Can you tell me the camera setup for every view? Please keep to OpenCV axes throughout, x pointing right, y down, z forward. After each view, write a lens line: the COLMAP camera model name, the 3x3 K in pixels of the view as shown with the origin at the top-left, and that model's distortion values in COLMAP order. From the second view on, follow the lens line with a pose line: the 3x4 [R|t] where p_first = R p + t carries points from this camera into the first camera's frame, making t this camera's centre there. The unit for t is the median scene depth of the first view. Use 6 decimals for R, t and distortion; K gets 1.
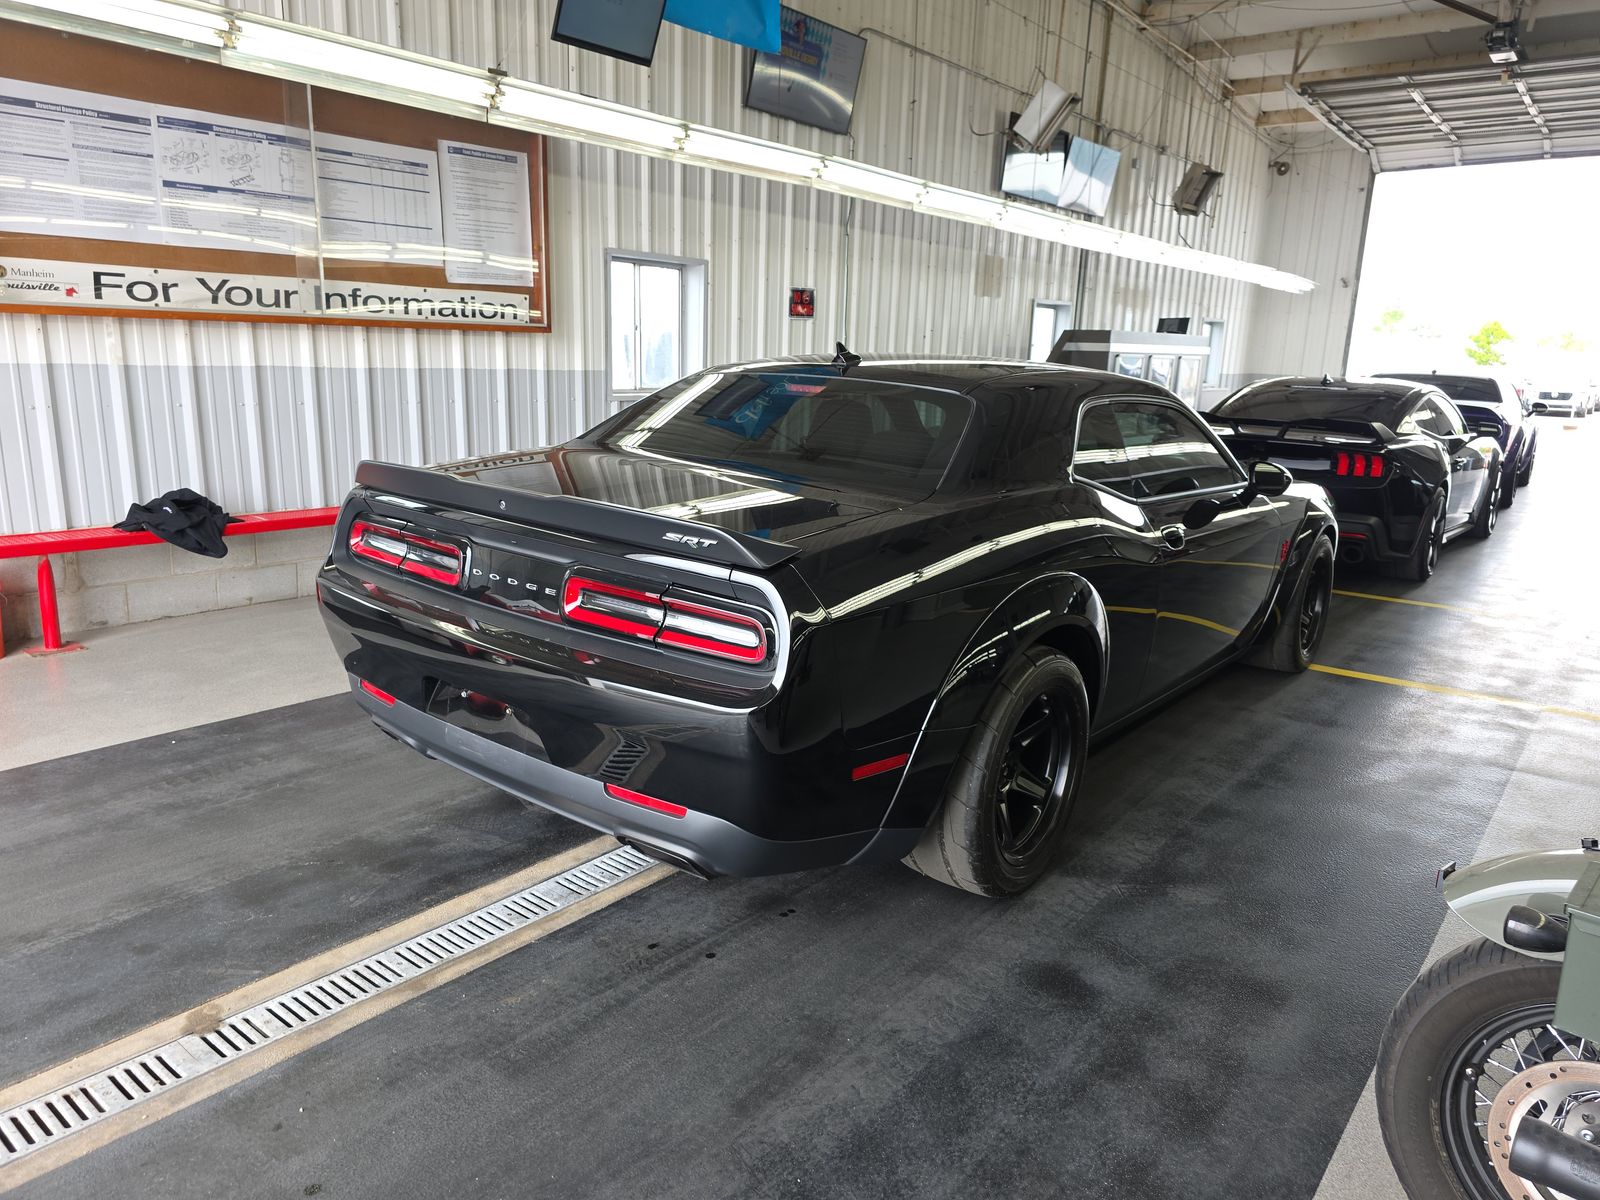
lens RADIAL K [[1075.2, 0, 800.0], [0, 1075.2, 600.0], [0, 0, 1]] dist [0.047728, -0.036681]
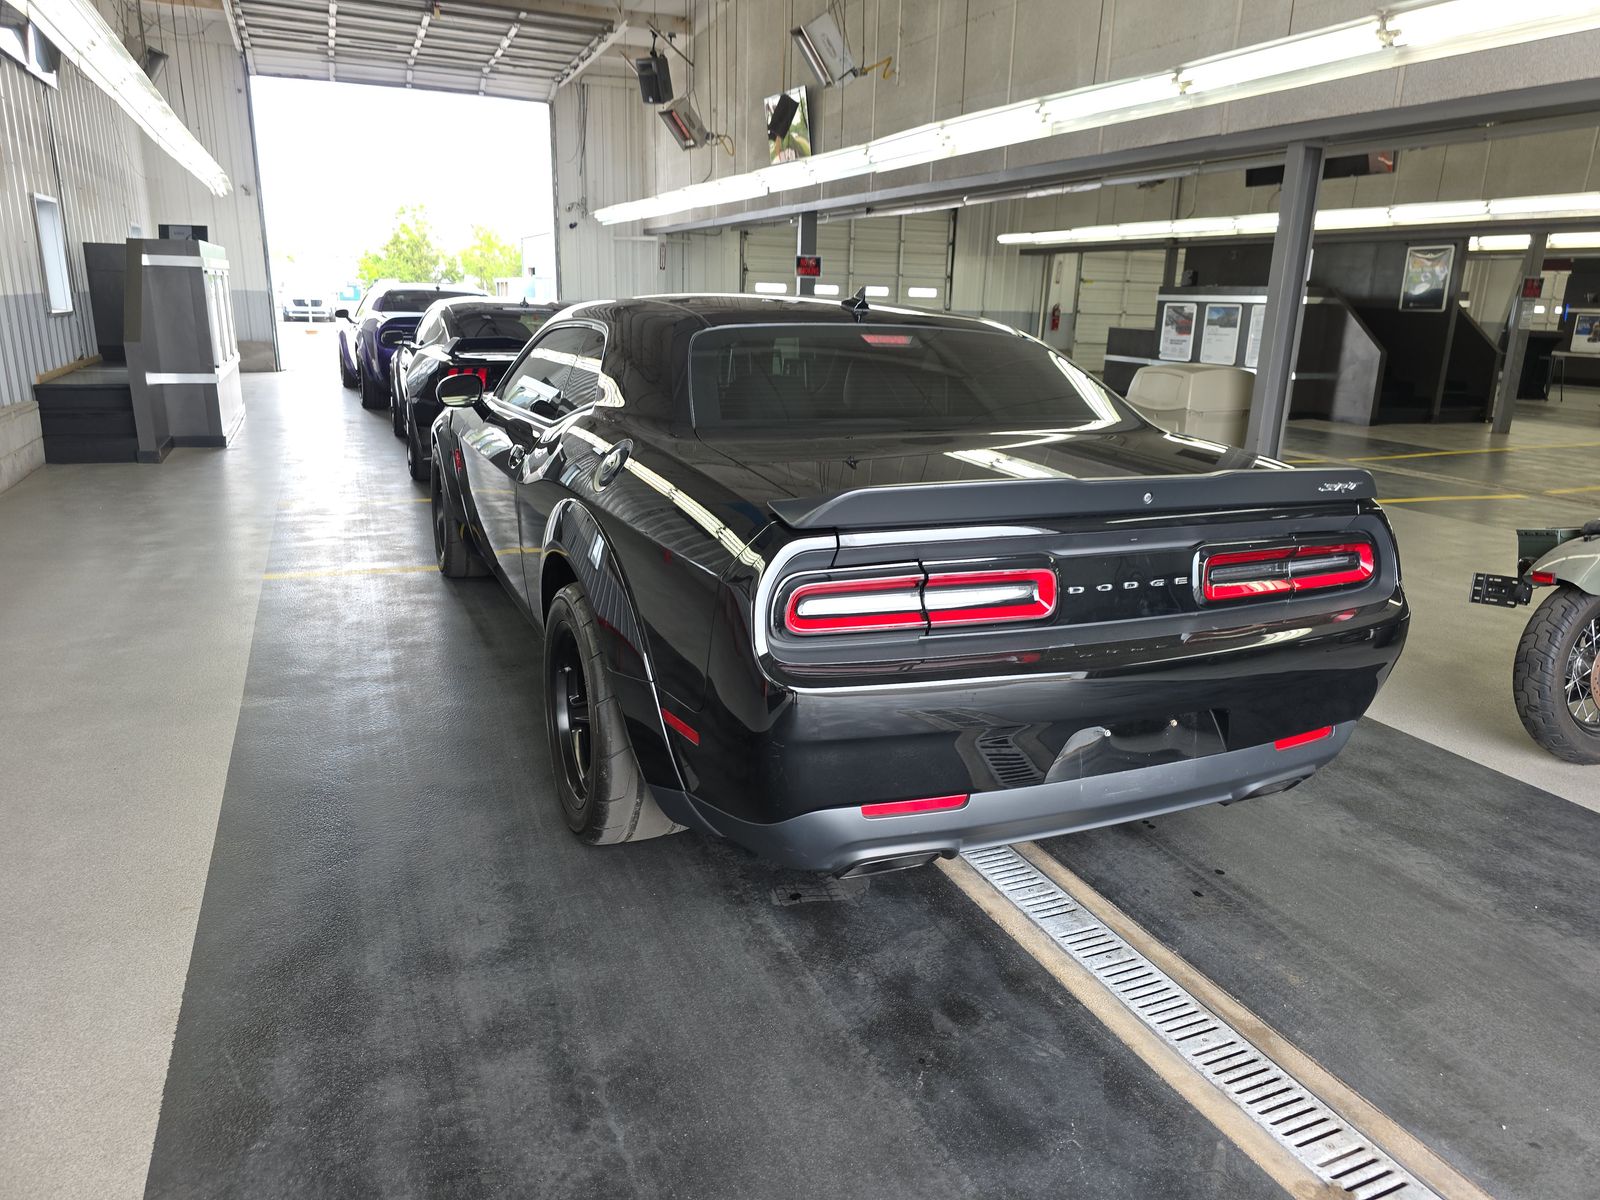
lens RADIAL K [[1073.7, 0, 813.0], [0, 1073.7, 596.9], [0, 0, 1]] dist [0.063558, -0.059823]
pose [[0.457544, -0.257185, 0.851181, -0.429751], [0.189277, 0.963489, 0.189375, -0.084478], [-0.868808, 0.074462, 0.489517, 0.305058]]
